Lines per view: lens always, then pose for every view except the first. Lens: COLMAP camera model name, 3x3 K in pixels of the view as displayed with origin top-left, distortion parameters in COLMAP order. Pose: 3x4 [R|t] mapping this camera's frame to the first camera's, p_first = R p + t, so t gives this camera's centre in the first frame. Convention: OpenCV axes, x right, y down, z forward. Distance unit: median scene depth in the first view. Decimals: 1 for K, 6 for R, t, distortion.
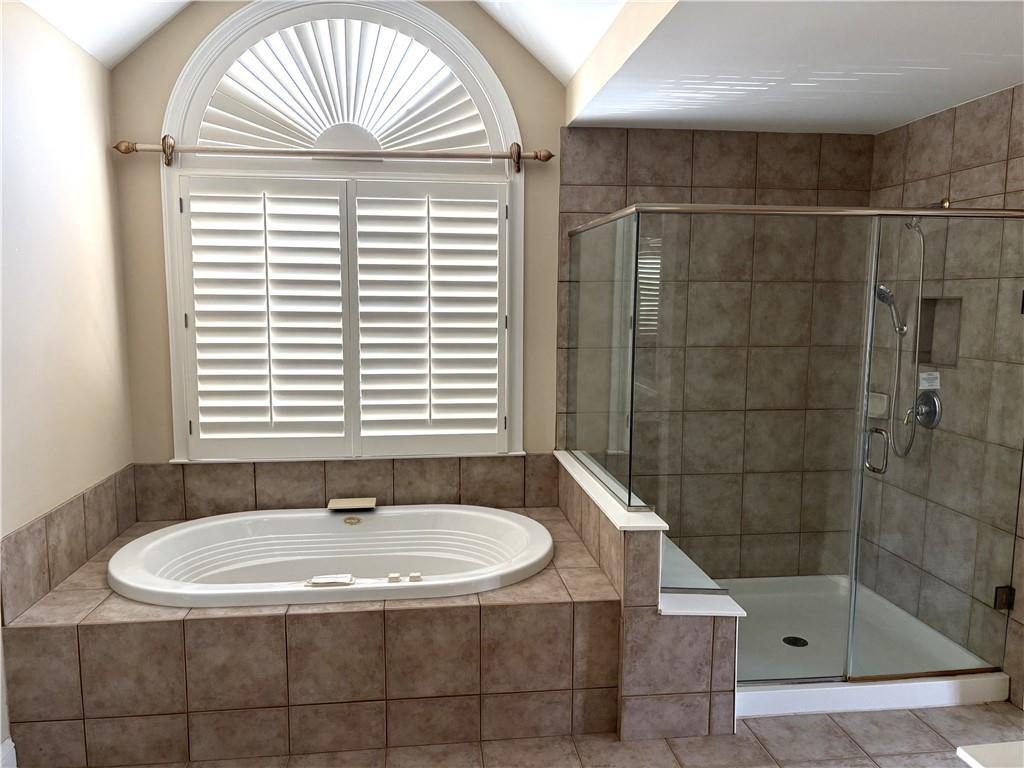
lens RADIAL K [[779.9, 0, 514.5], [0, 779.9, 389.1], [0, 0, 1]] dist [0.043890, -0.051212]
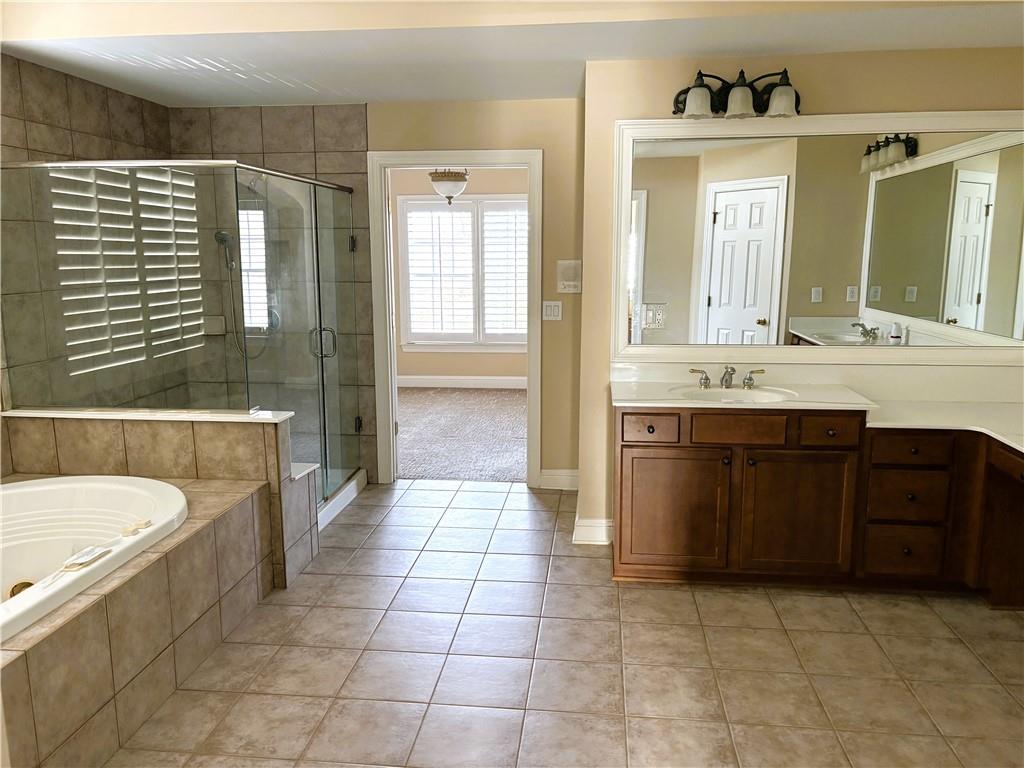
lens RADIAL K [[779.9, 0, 514.5], [0, 779.9, 389.1], [0, 0, 1]] dist [0.043890, -0.051212]
pose [[0.220141, -0.174494, 0.959734, -0.875521], [0.117322, 0.981465, 0.151534, -0.018583], [-0.968387, 0.079239, 0.236533, 0.284677]]
